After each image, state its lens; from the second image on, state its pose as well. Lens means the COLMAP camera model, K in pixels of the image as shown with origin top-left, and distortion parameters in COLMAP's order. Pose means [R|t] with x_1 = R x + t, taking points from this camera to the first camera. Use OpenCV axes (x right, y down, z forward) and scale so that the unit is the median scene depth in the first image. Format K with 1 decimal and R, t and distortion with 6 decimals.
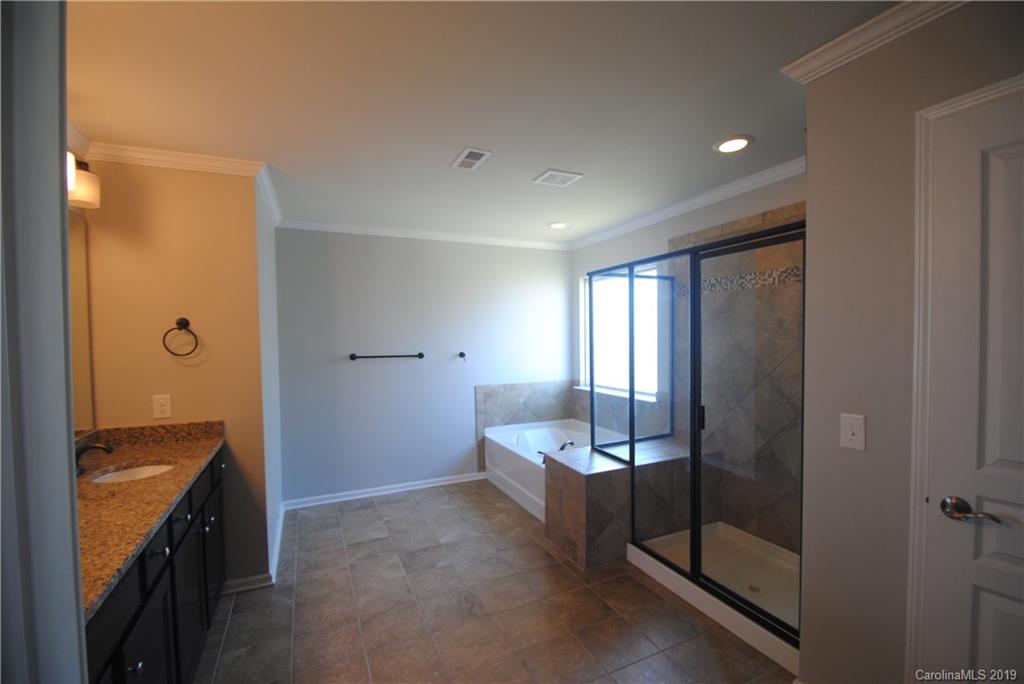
lens RADIAL K [[451.2, 0, 528.2], [0, 451.2, 353.1], [0, 0, 1]] dist [-0.002867, -0.005420]
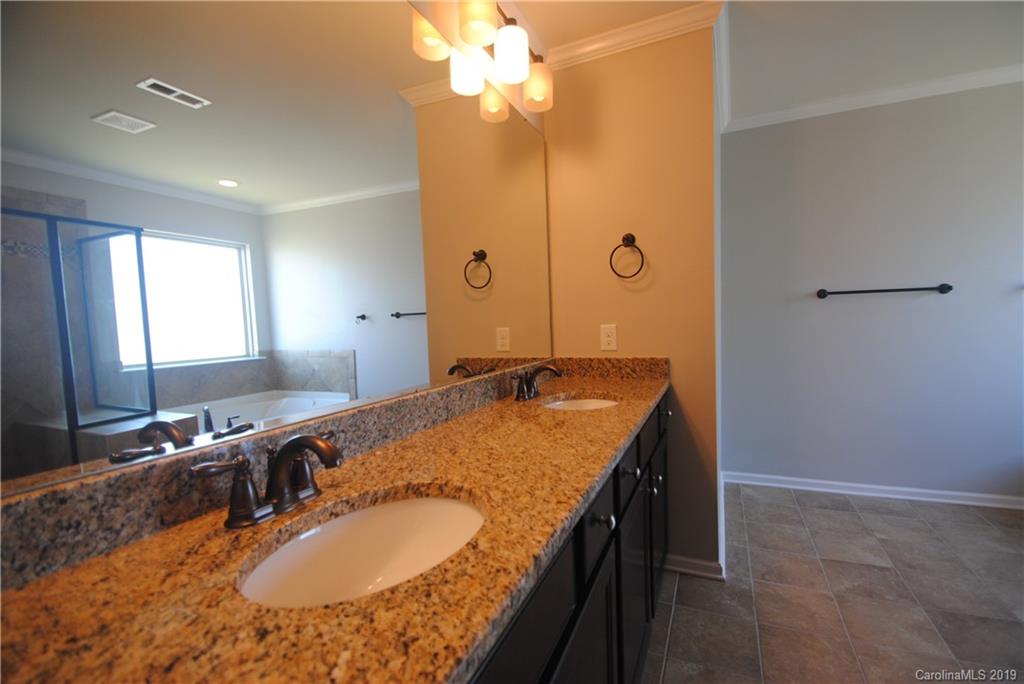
lens RADIAL K [[451.2, 0, 513.7], [0, 451.2, 352.1], [0, 0, 1]] dist [-0.002867, -0.005420]
pose [[0.628787, 0.038173, -0.776640, -0.269942], [0.006646, 0.998494, 0.054458, 0.110251], [0.777549, -0.039405, 0.627586, 0.331570]]
